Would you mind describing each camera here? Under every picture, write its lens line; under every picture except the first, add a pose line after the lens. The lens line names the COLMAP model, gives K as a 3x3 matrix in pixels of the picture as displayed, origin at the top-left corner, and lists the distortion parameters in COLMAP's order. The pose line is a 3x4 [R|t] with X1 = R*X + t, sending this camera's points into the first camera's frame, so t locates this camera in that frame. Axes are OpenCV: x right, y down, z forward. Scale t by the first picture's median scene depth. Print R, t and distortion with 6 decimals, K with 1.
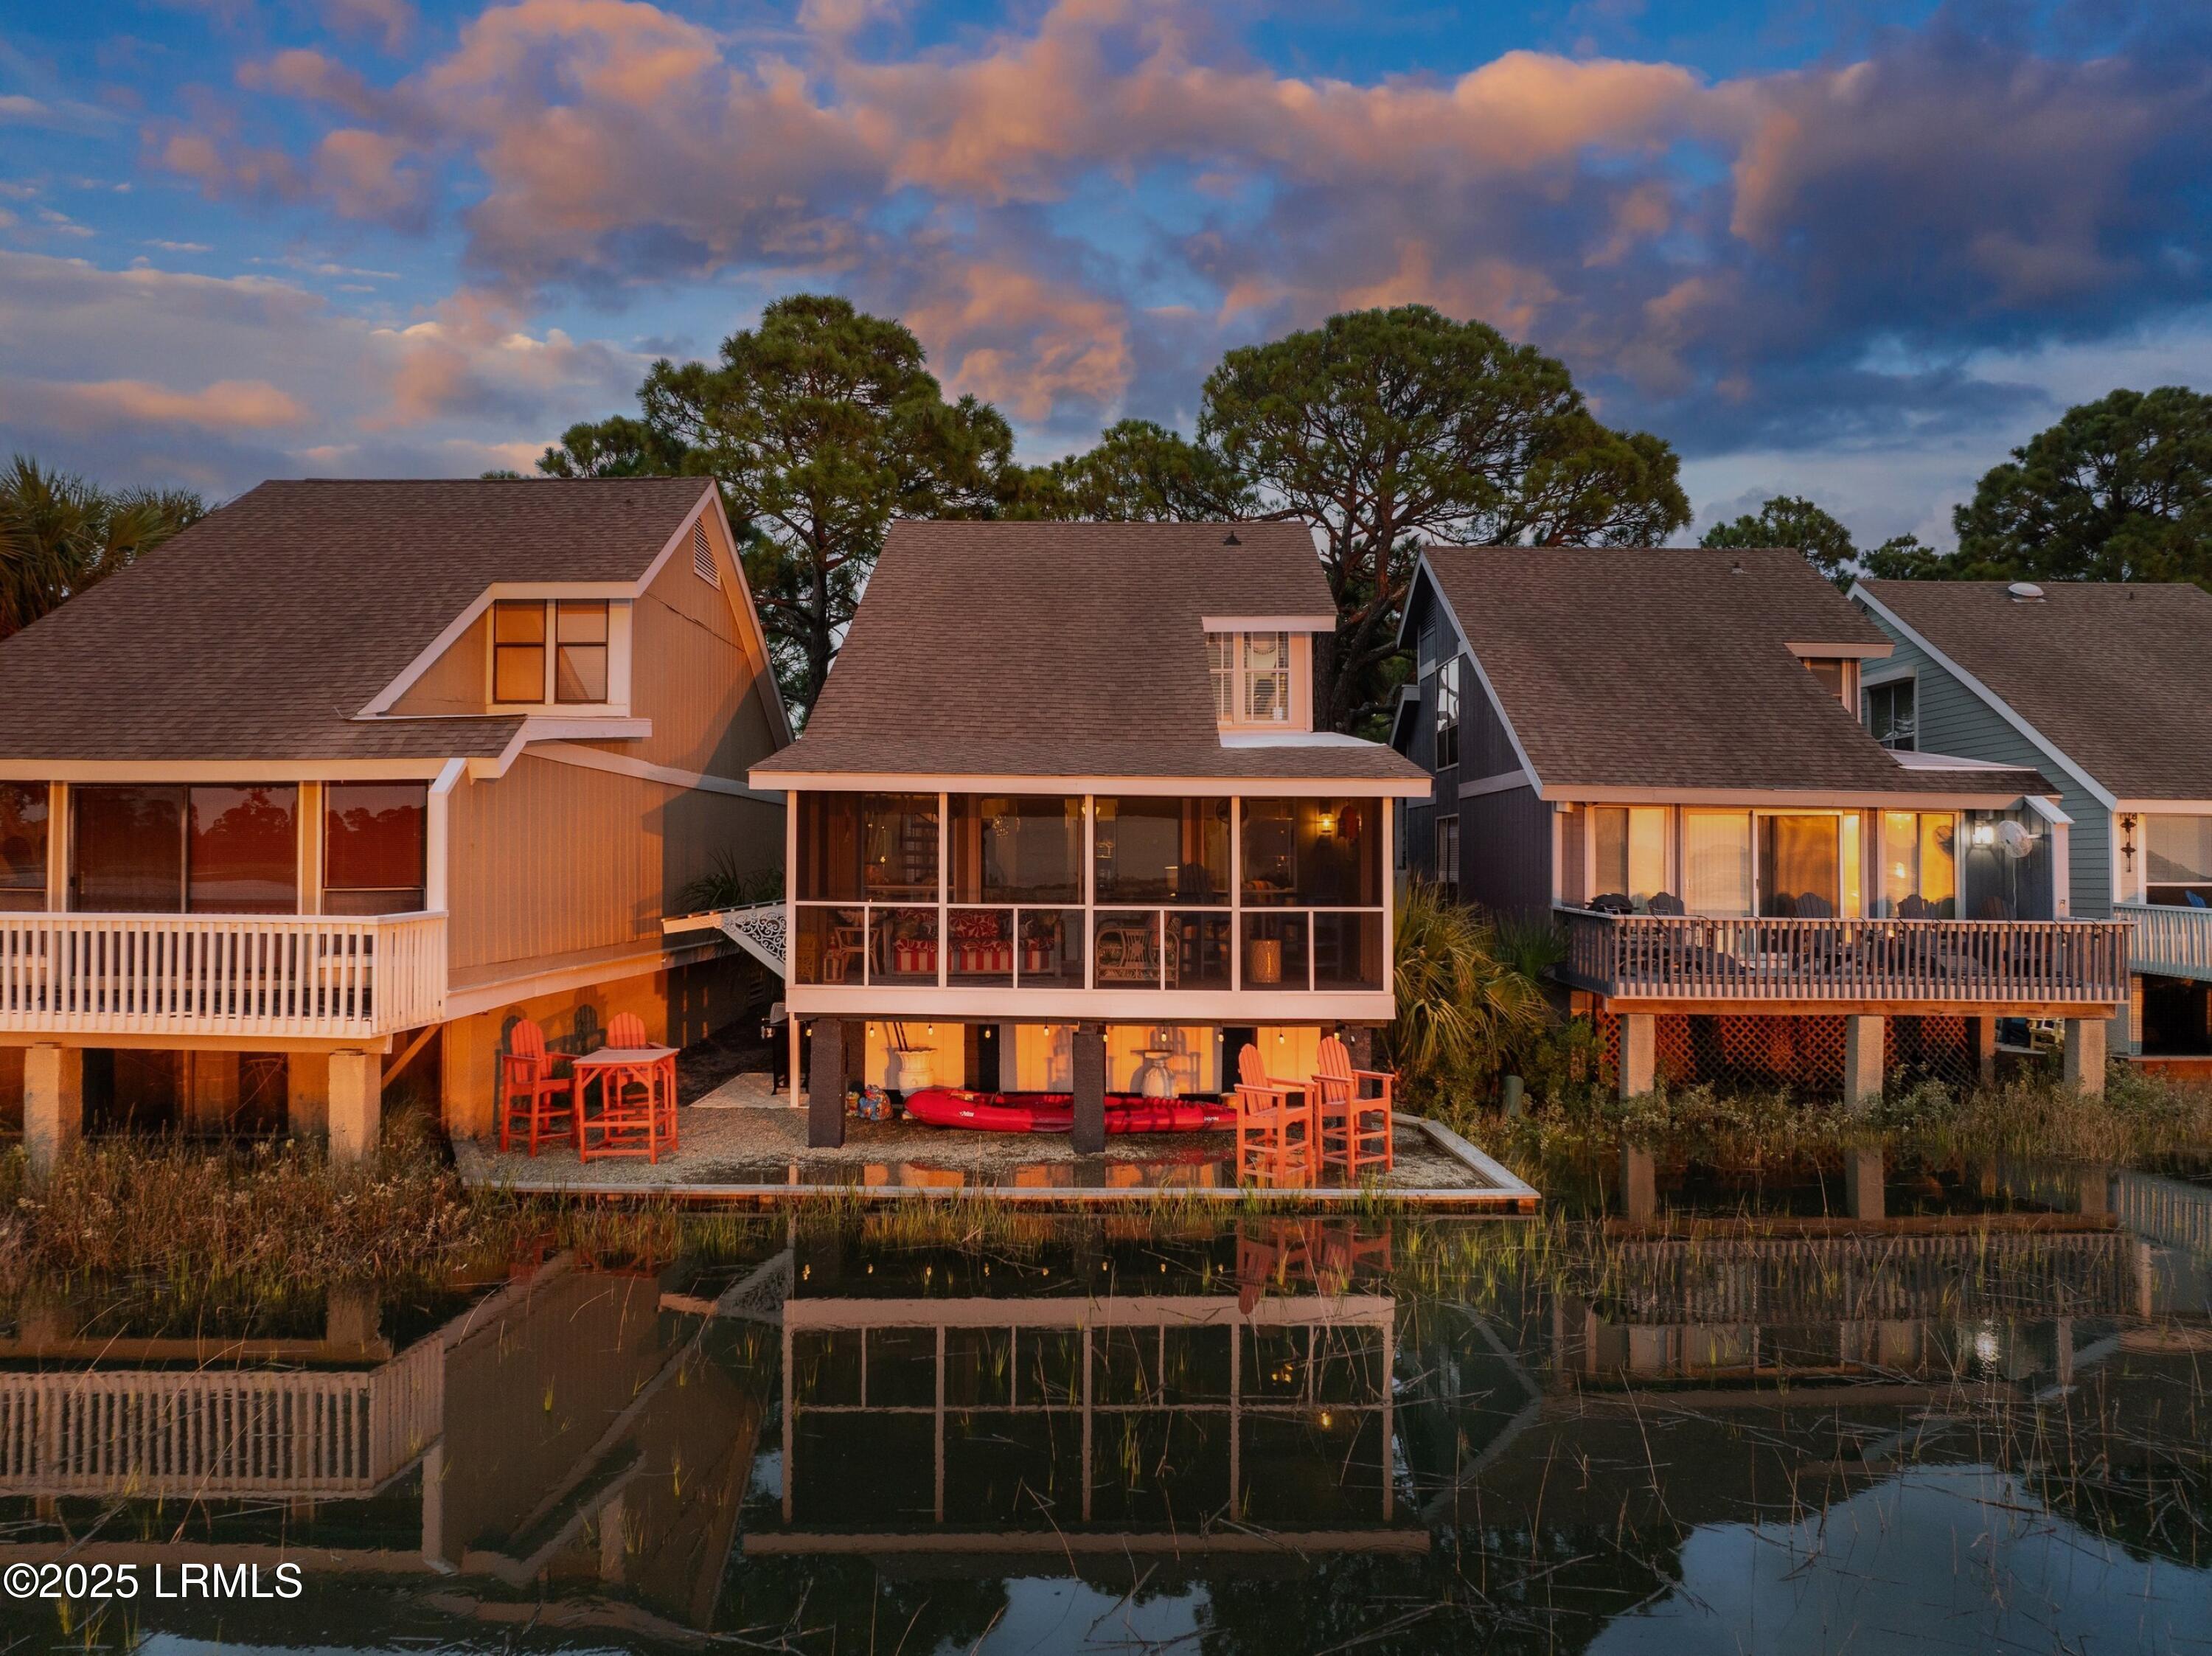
lens RADIAL K [[1554.3, 0, 1109.2], [0, 1554.3, 828.6], [0, 0, 1]] dist [-0.031682, -0.003038]
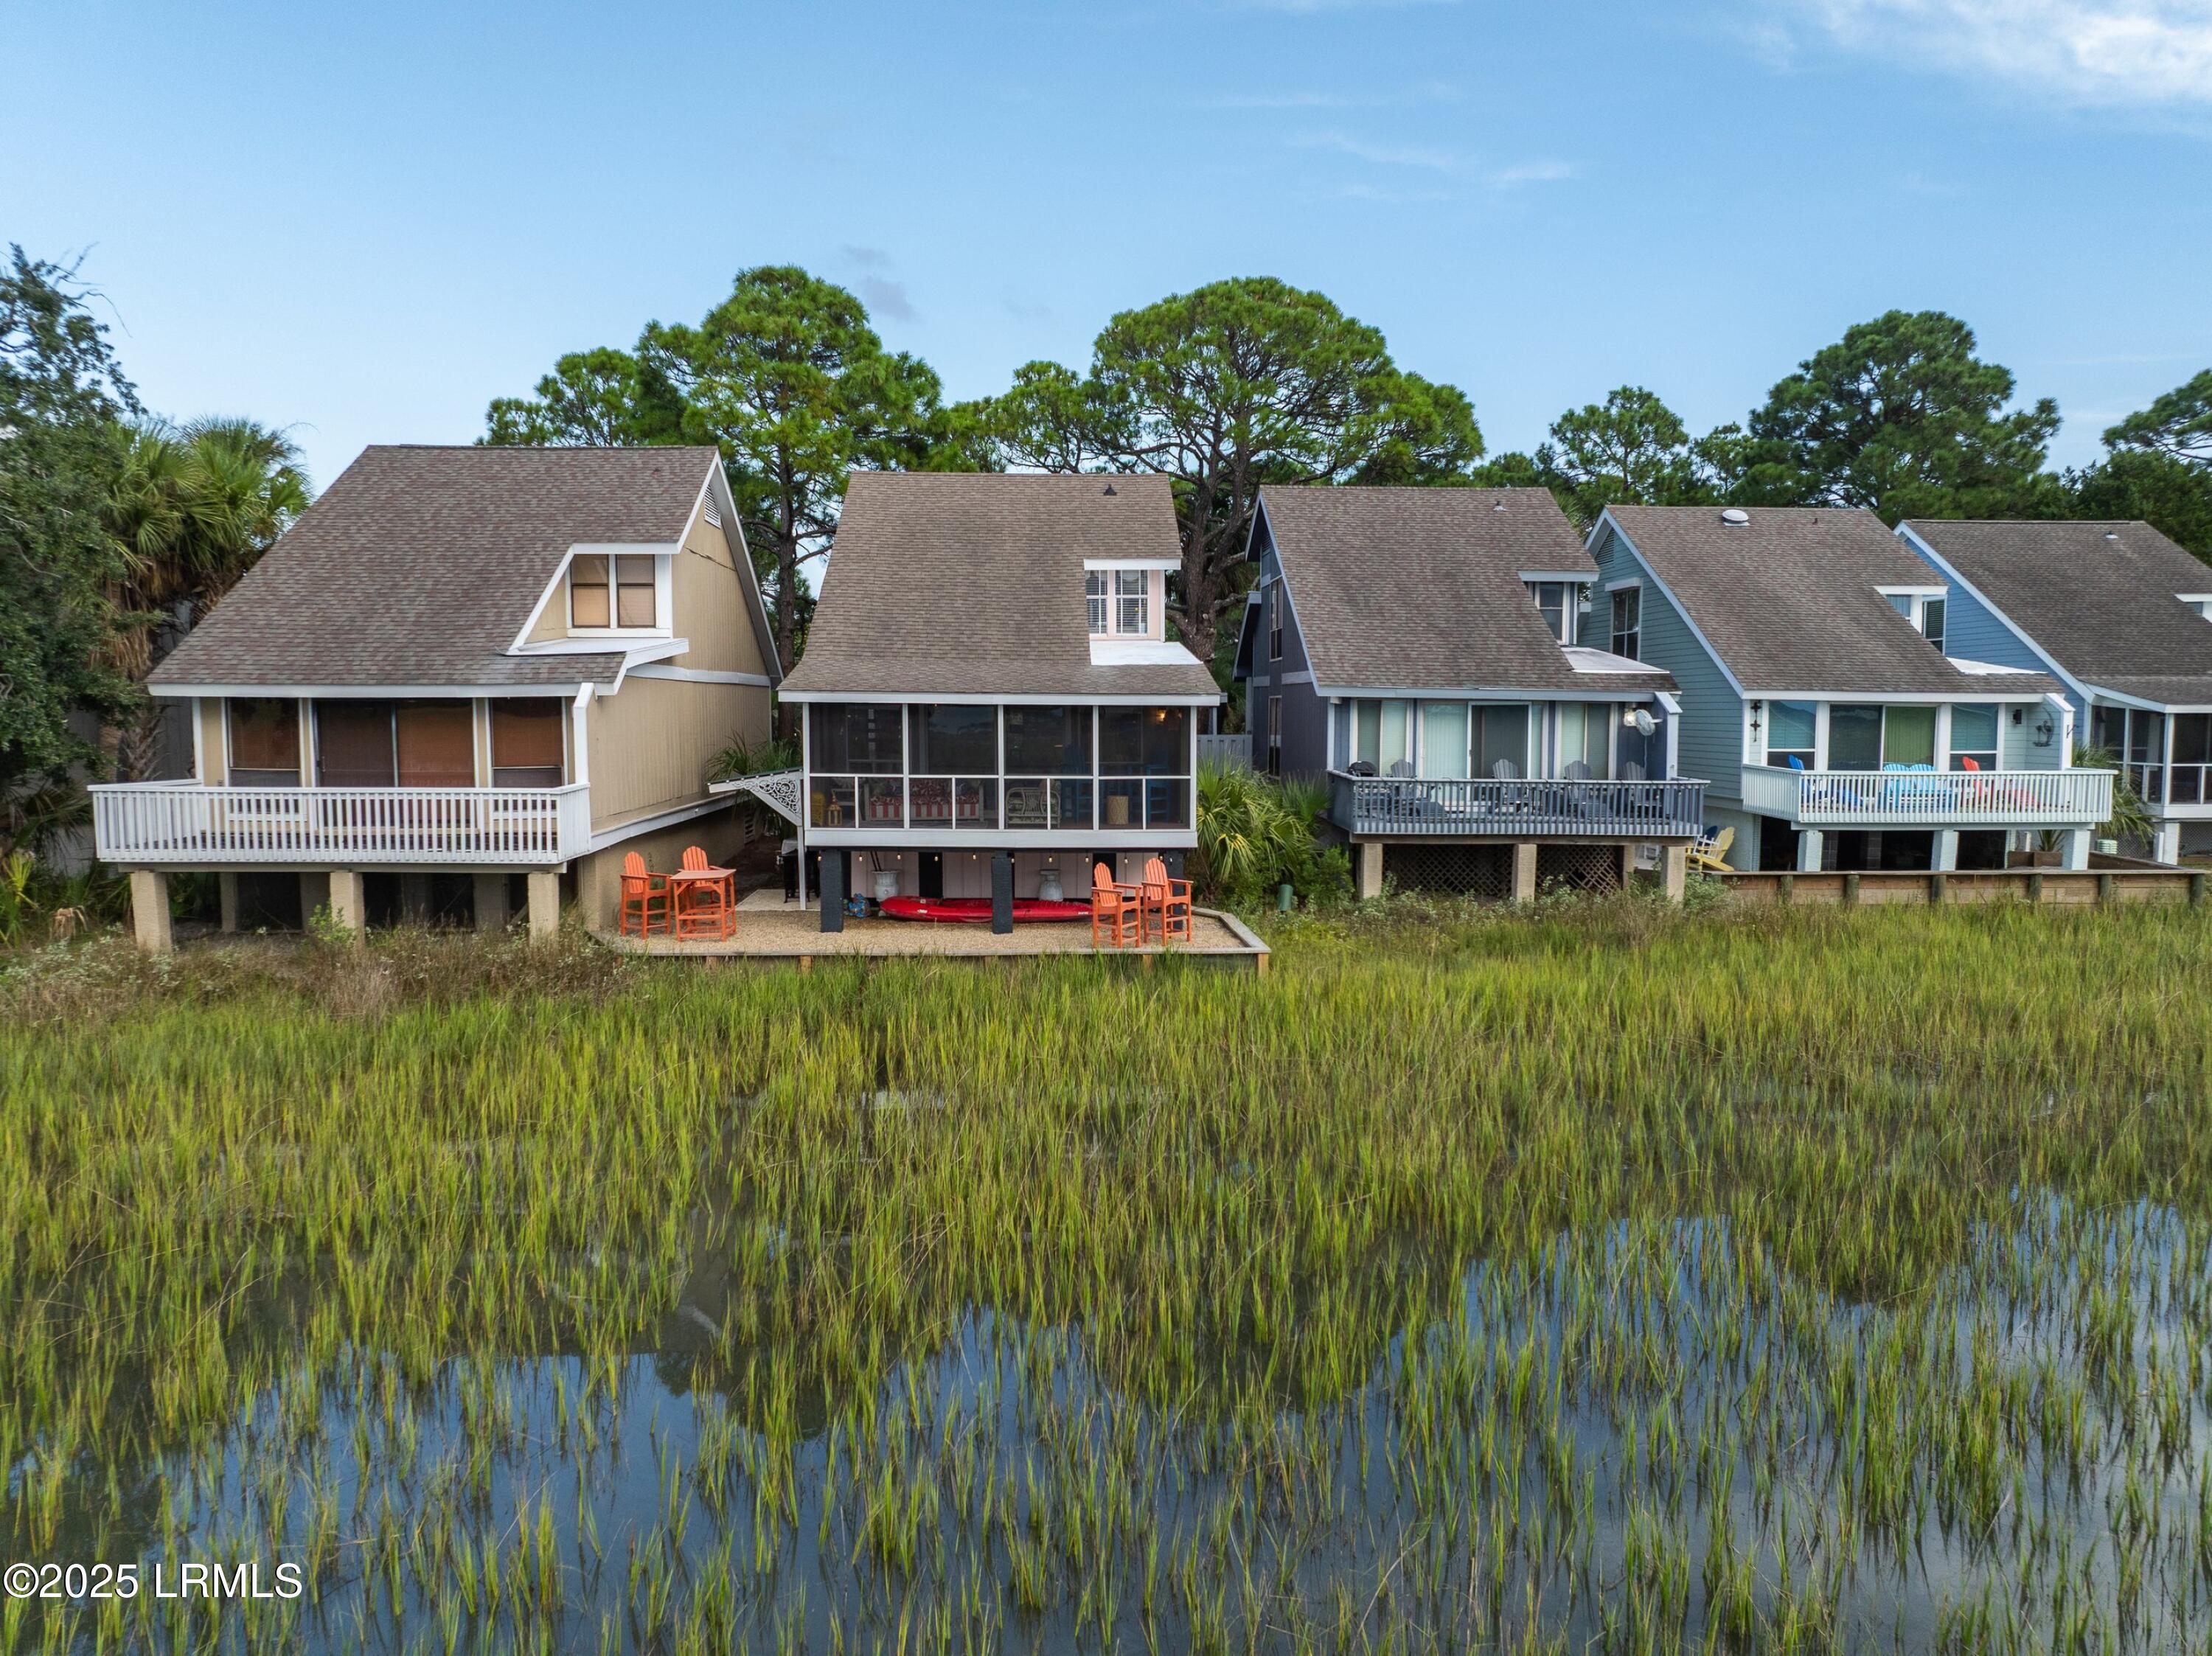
lens RADIAL K [[1535.2, 0, 1106.0], [0, 1535.2, 828.0], [0, 0, 1]] dist [-0.004668, -0.001270]
pose [[0.998836, -0.006203, 0.047826, 0.014170], [0.001167, 0.994513, 0.104605, -0.046246], [-0.048213, -0.104428, 0.993363, -0.419244]]
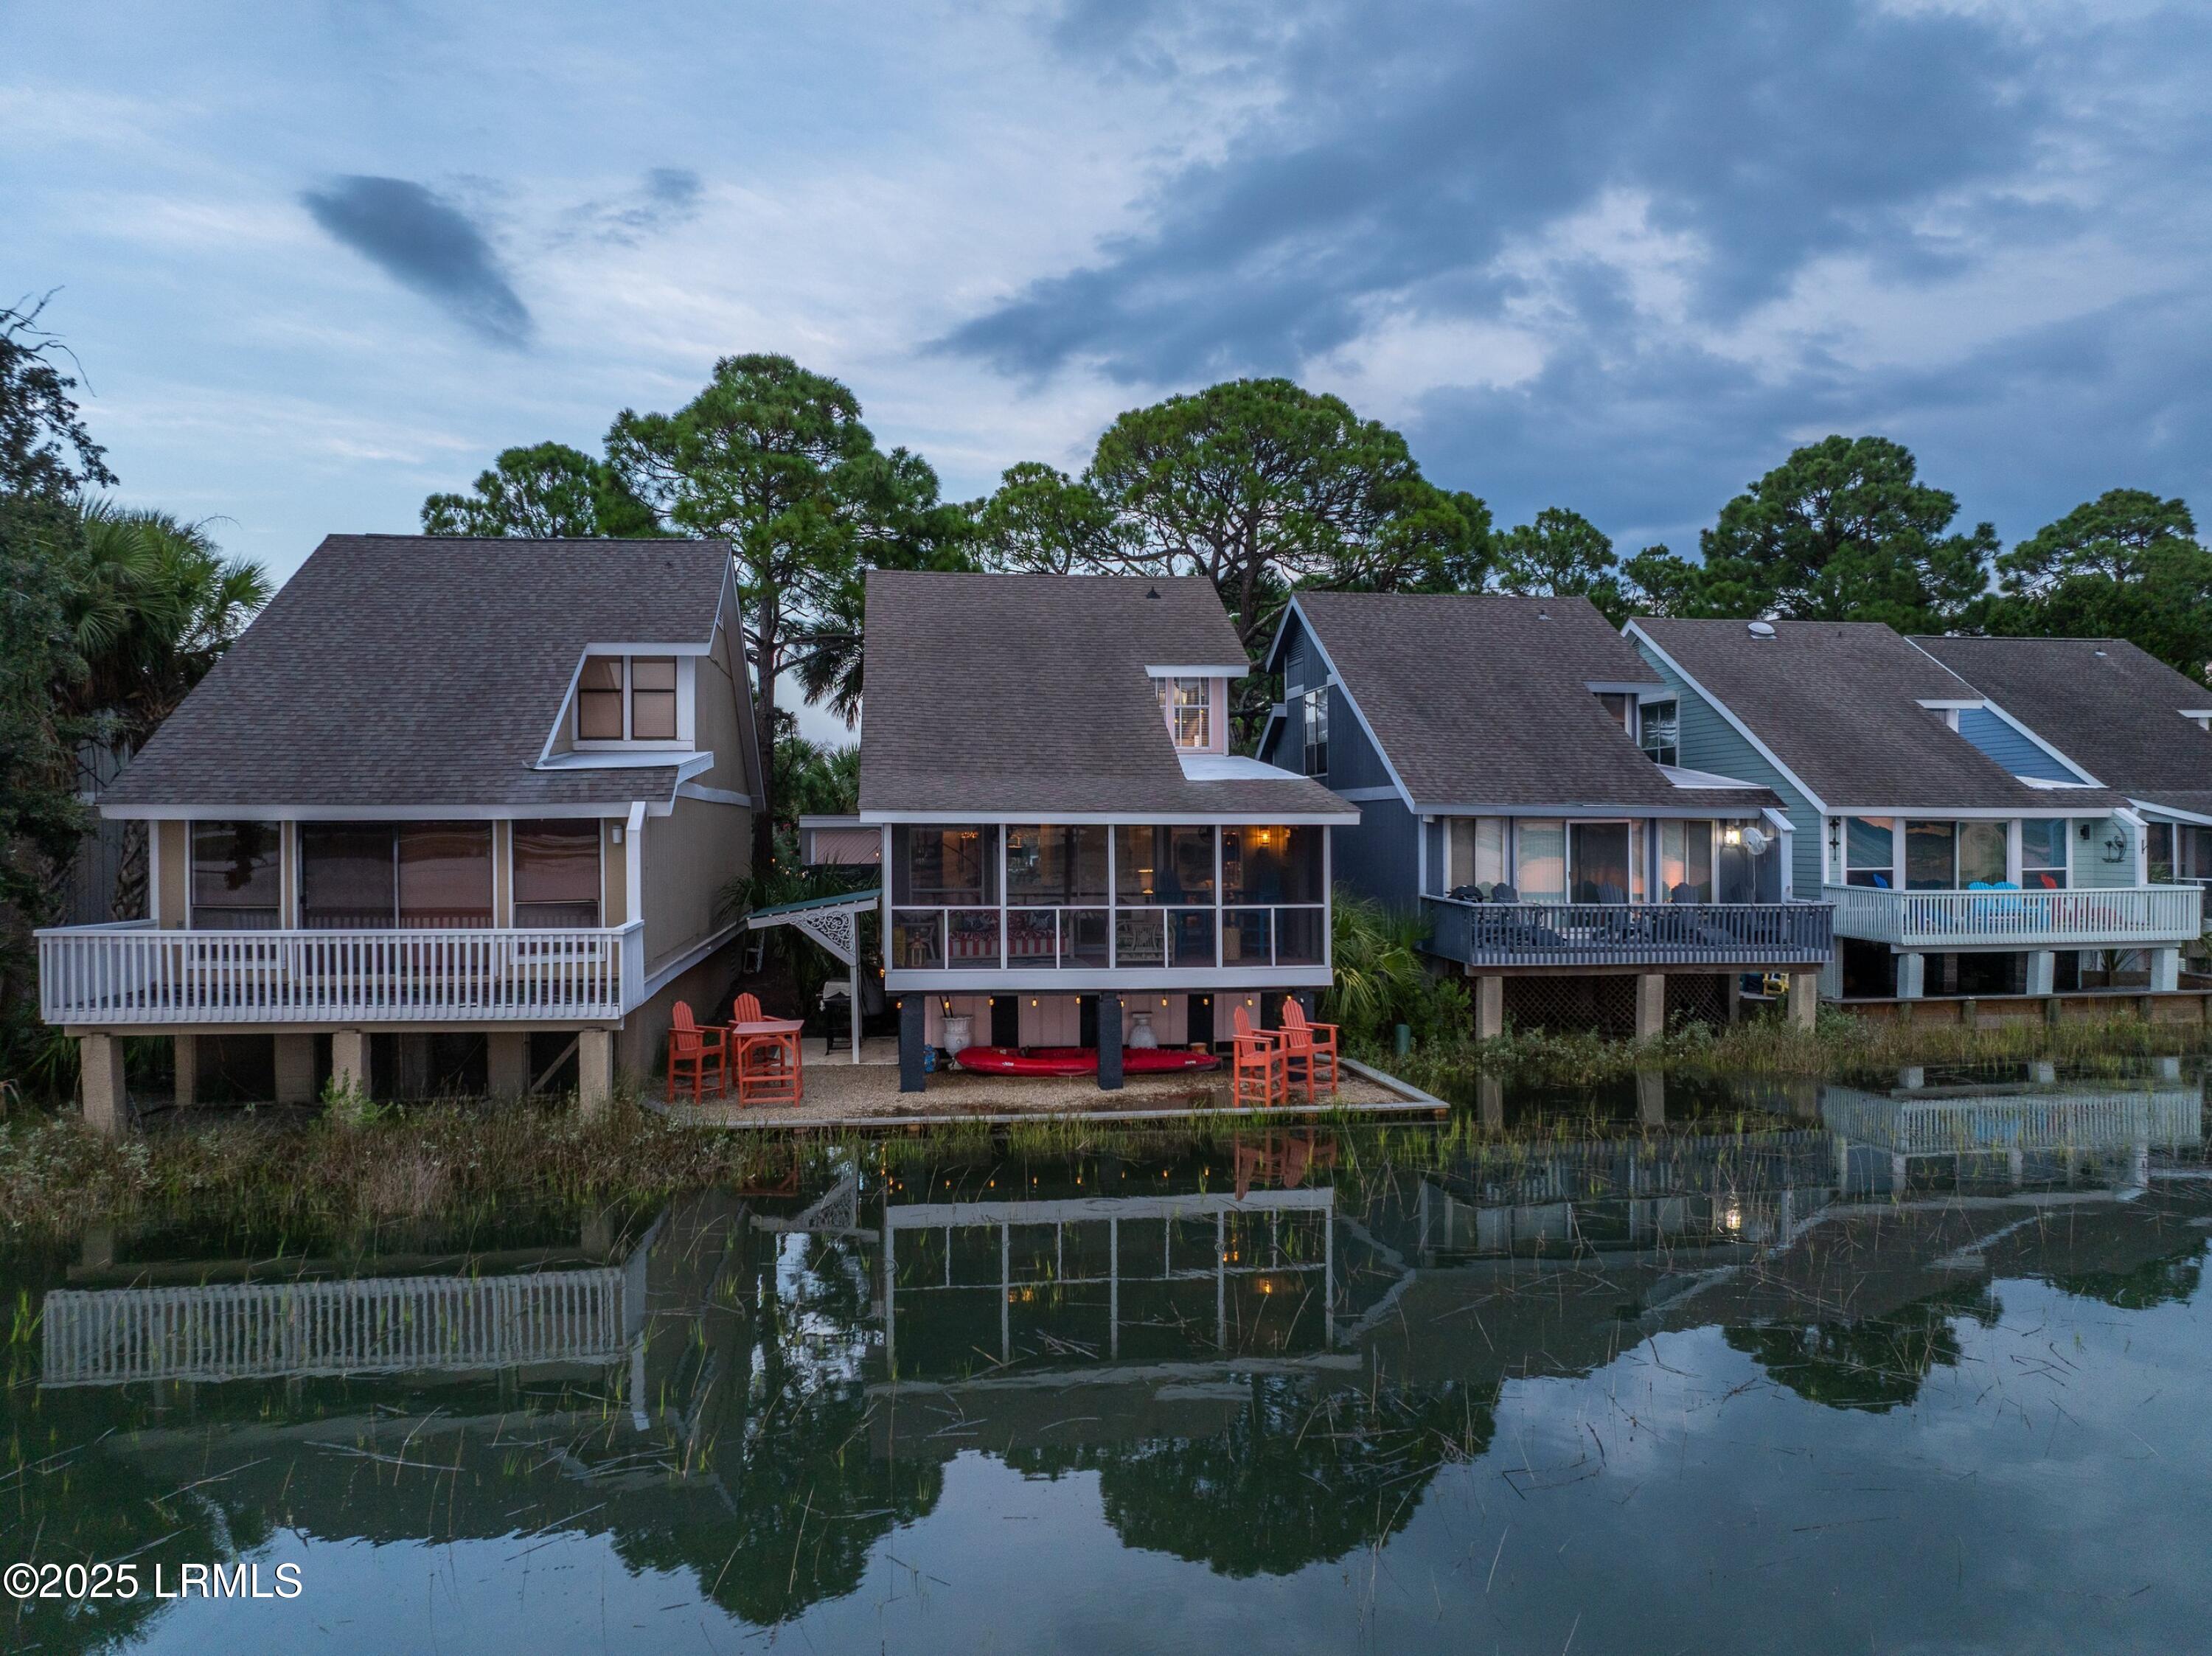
lens RADIAL K [[1554.3, 0, 1109.2], [0, 1554.3, 828.6], [0, 0, 1]] dist [-0.031682, -0.003038]
pose [[0.989714, -0.007882, 0.142844, -0.164437], [0.004267, 0.999663, 0.025594, -0.041278], [-0.142997, -0.024721, 0.989414, -0.260044]]
